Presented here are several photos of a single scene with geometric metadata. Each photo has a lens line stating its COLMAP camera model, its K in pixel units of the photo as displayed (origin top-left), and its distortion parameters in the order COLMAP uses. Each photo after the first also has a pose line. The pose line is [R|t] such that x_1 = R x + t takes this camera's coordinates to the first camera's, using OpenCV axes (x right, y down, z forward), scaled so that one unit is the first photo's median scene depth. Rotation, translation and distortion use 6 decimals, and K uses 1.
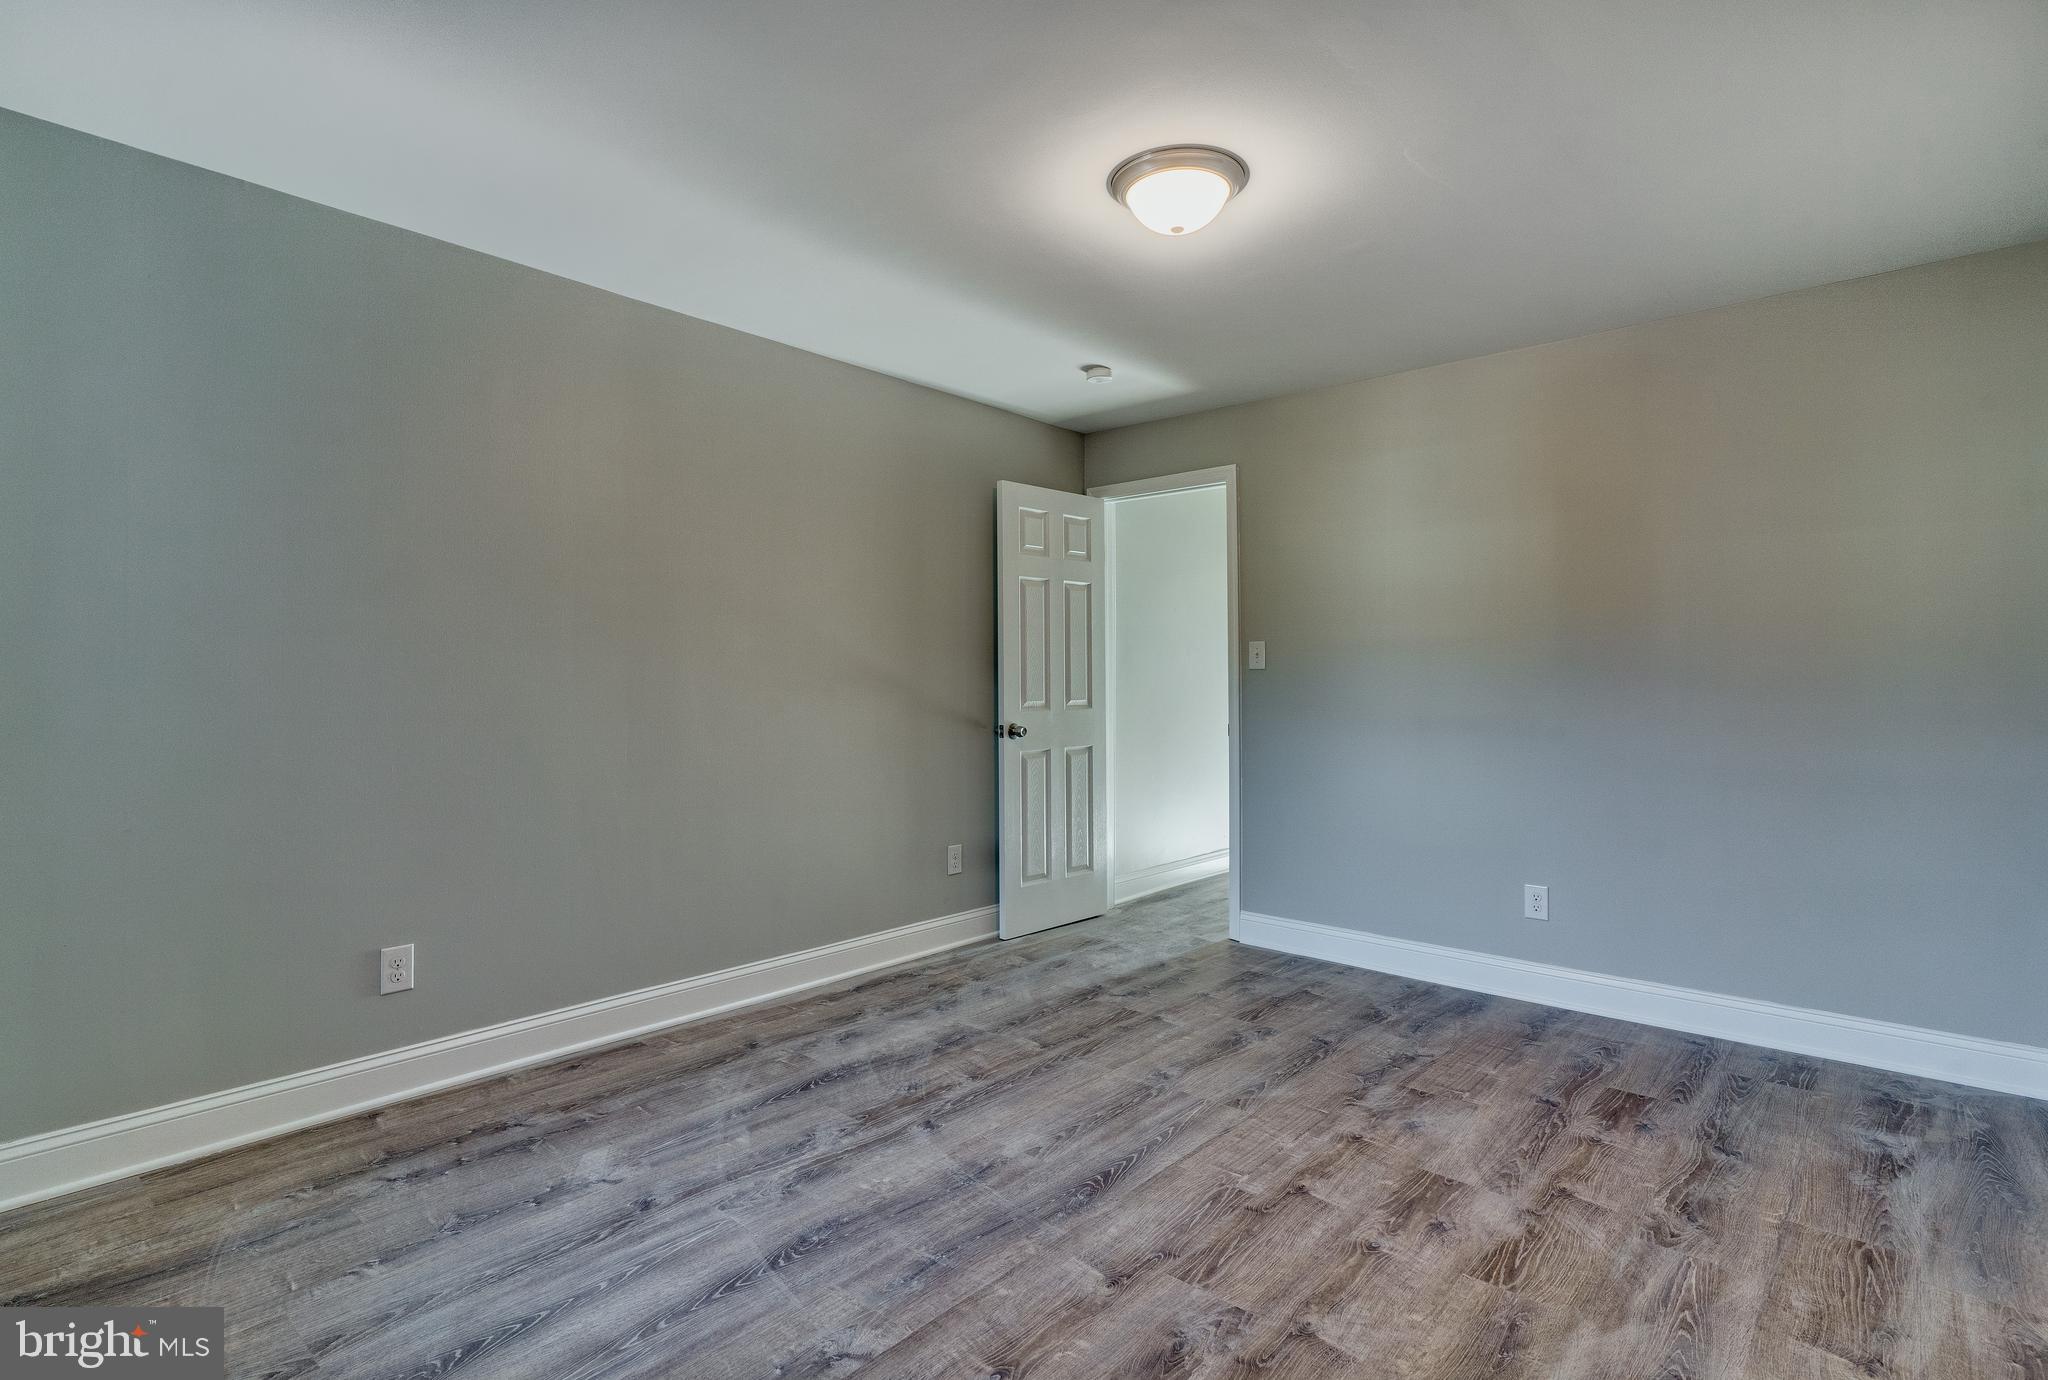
lens RADIAL K [[1015.5, 0, 1024.0], [0, 1015.5, 690.0], [0, 0, 1]] dist [-0.000342, -0.000012]
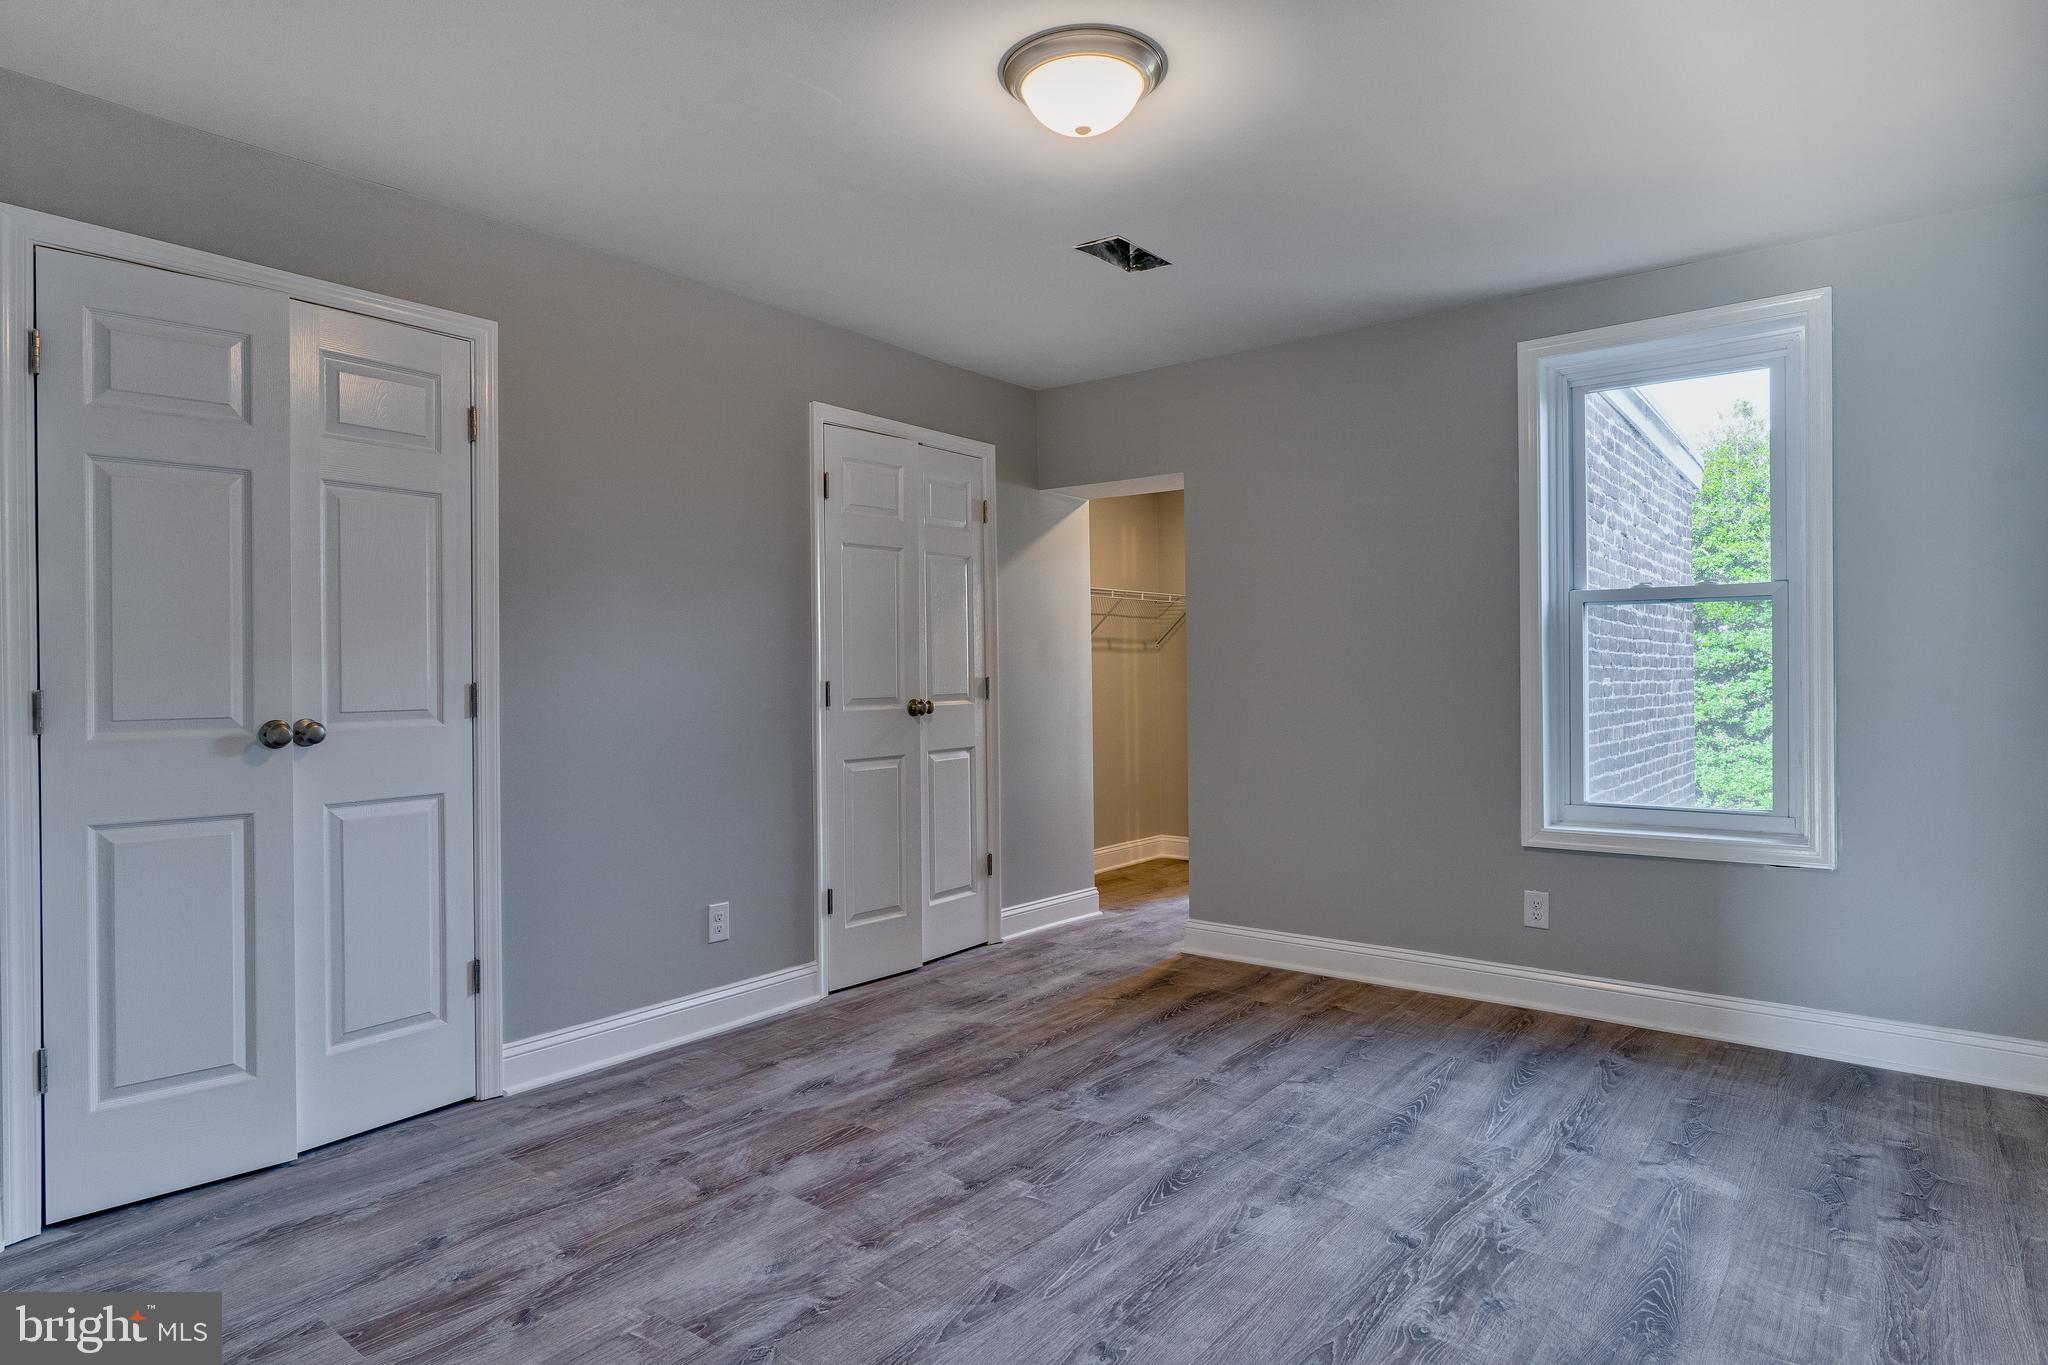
lens RADIAL K [[1023.5, 0, 1020.3], [0, 1023.5, 679.7], [0, 0, 1]] dist [-0.000360, 0.000097]
pose [[-0.999020, 0.005548, -0.043904, 0.259281], [0.004796, 0.999840, 0.017210, -0.019765], [0.043992, 0.016983, -0.998888, 1.948919]]
